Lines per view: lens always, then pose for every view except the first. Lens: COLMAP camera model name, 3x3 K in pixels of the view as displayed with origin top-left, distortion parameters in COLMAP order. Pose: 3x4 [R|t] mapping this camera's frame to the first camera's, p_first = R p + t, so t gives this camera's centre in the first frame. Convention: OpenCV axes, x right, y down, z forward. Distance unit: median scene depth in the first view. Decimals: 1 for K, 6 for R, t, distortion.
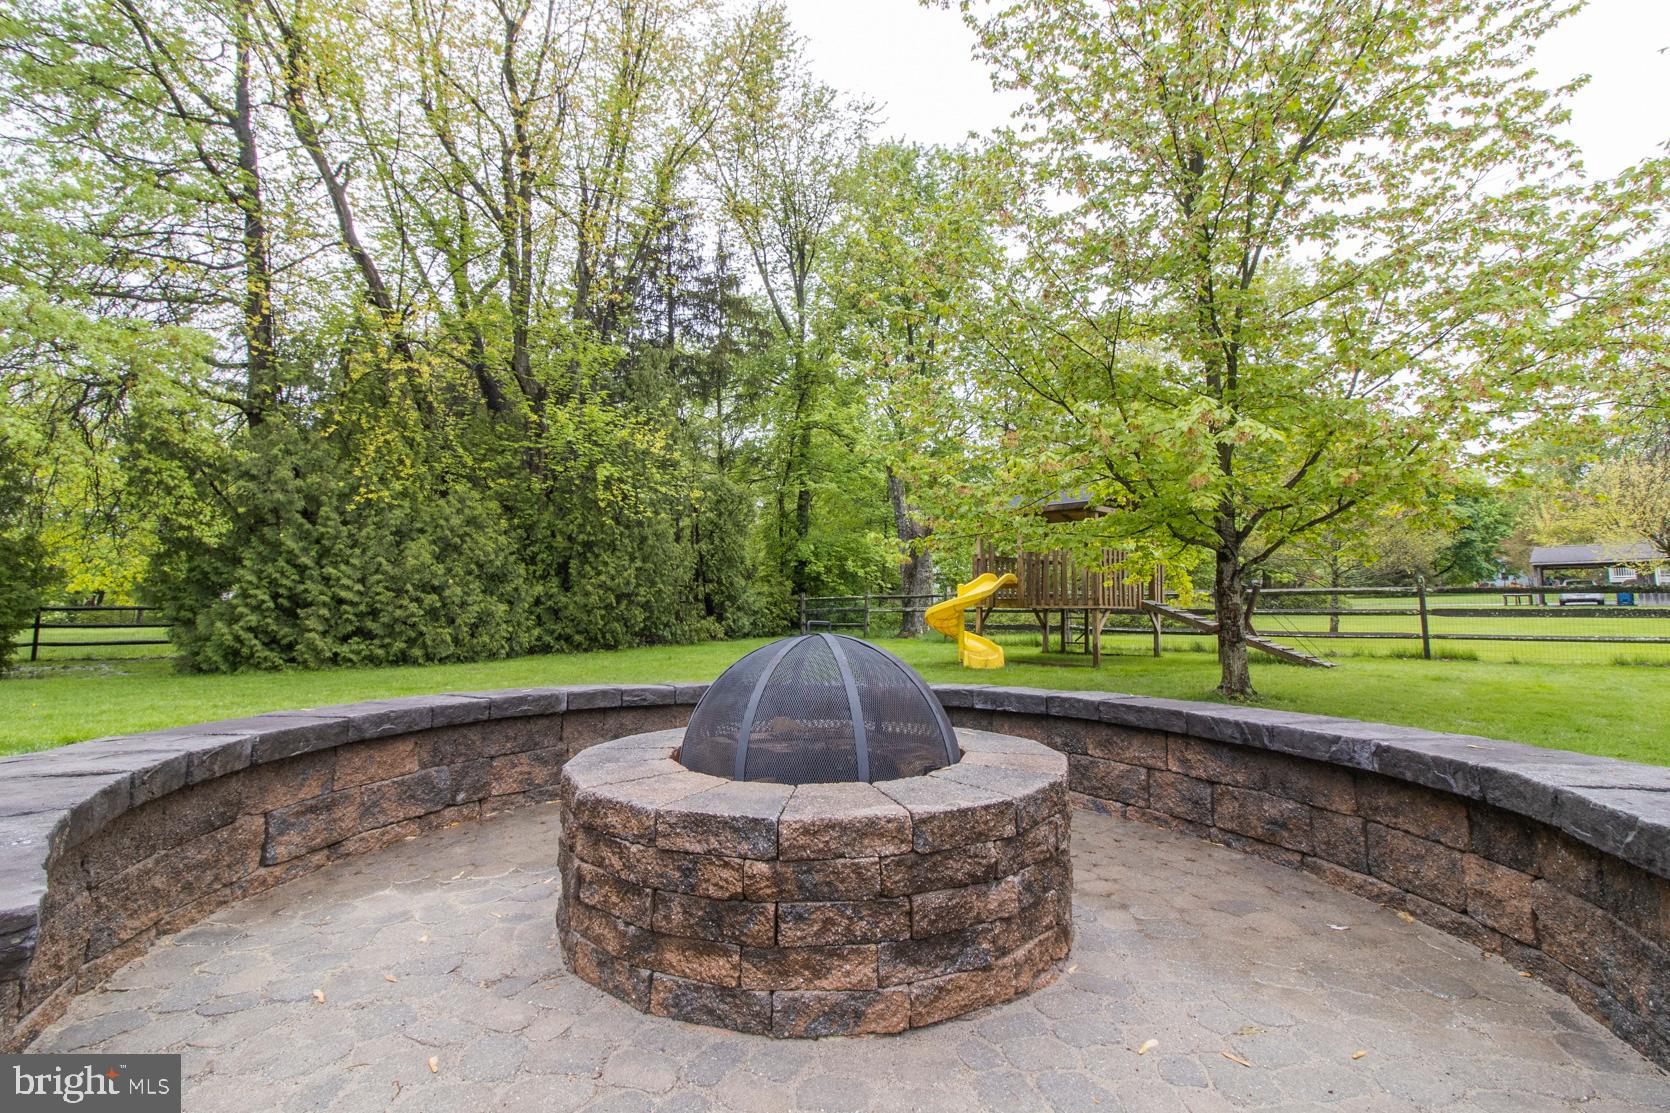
lens RADIAL K [[775.5, 0, 832.7], [0, 775.5, 550.5], [0, 0, 1]] dist [0.008692, -0.000289]
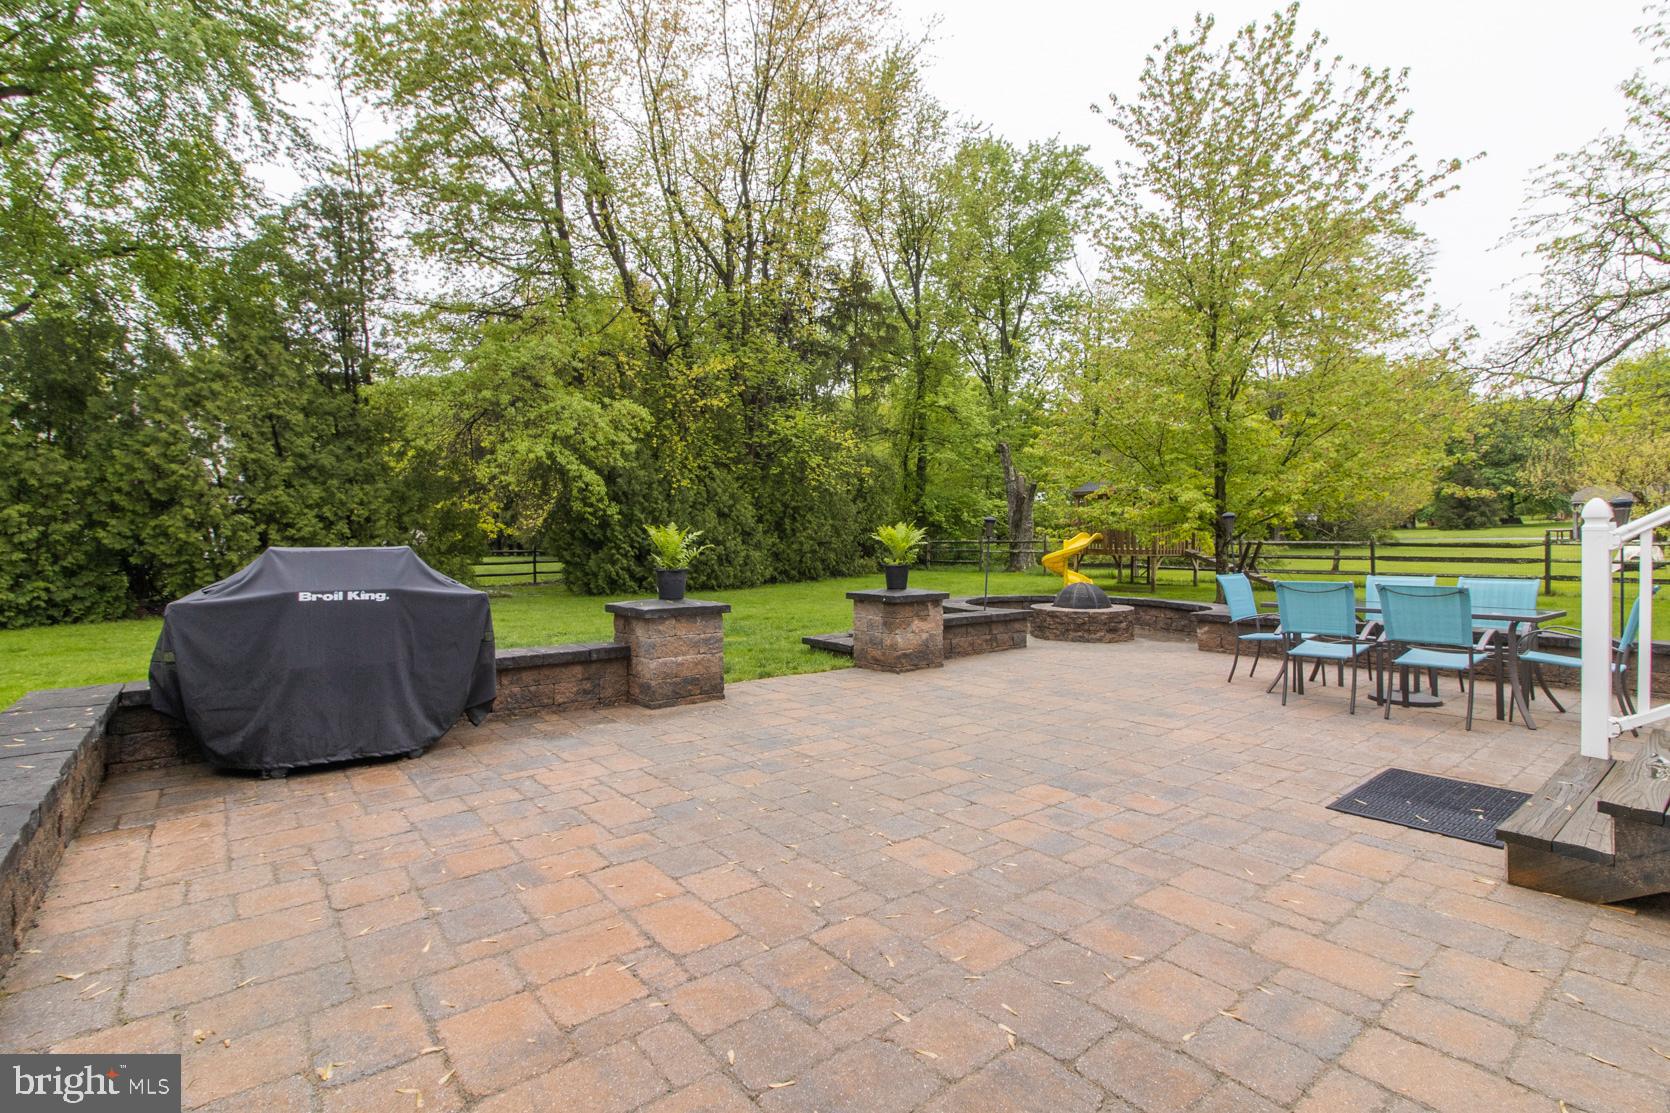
lens RADIAL K [[775.5, 0, 822.5], [0, 775.5, 555.0], [0, 0, 1]] dist [0.008692, -0.000289]
pose [[0.995804, -0.001987, -0.091487, -0.135948], [0.010986, 0.995129, 0.097962, -0.064273], [0.090847, -0.098557, 0.990976, -0.451187]]
